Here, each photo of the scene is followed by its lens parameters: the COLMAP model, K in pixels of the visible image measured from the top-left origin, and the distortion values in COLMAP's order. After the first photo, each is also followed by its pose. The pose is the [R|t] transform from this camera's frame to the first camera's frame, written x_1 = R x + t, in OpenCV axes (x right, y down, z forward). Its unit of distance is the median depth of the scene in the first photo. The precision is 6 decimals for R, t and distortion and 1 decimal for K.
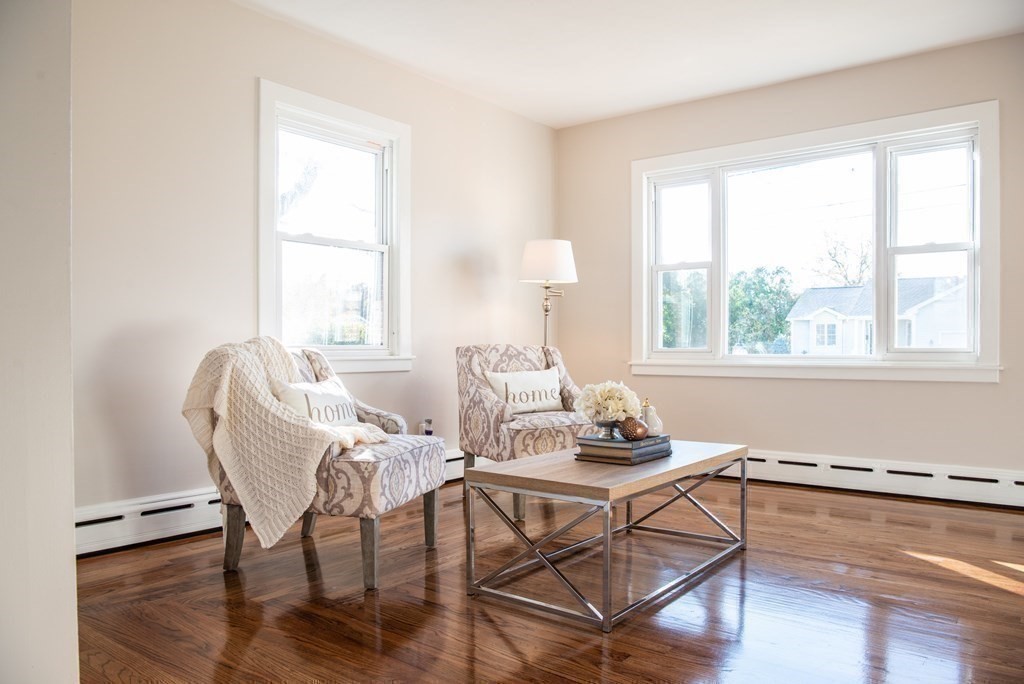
lens RADIAL K [[739.9, 0, 511.8], [0, 739.9, 372.9], [0, 0, 1]] dist [-0.050588, 0.006844]
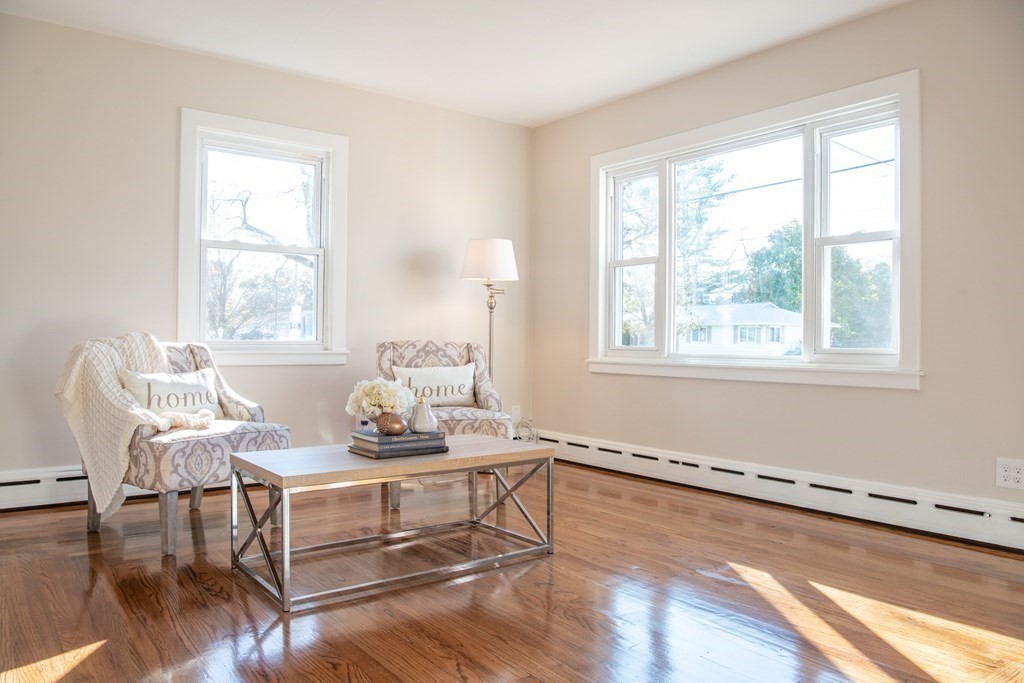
lens RADIAL K [[739.0, 0, 512.8], [0, 739.0, 355.3], [0, 0, 1]] dist [-0.055743, 0.006631]
pose [[0.967412, 0.015146, -0.252753, 0.388292], [-0.018988, 0.999738, -0.012767, -0.007331], [0.252494, 0.017150, 0.967447, 0.025632]]
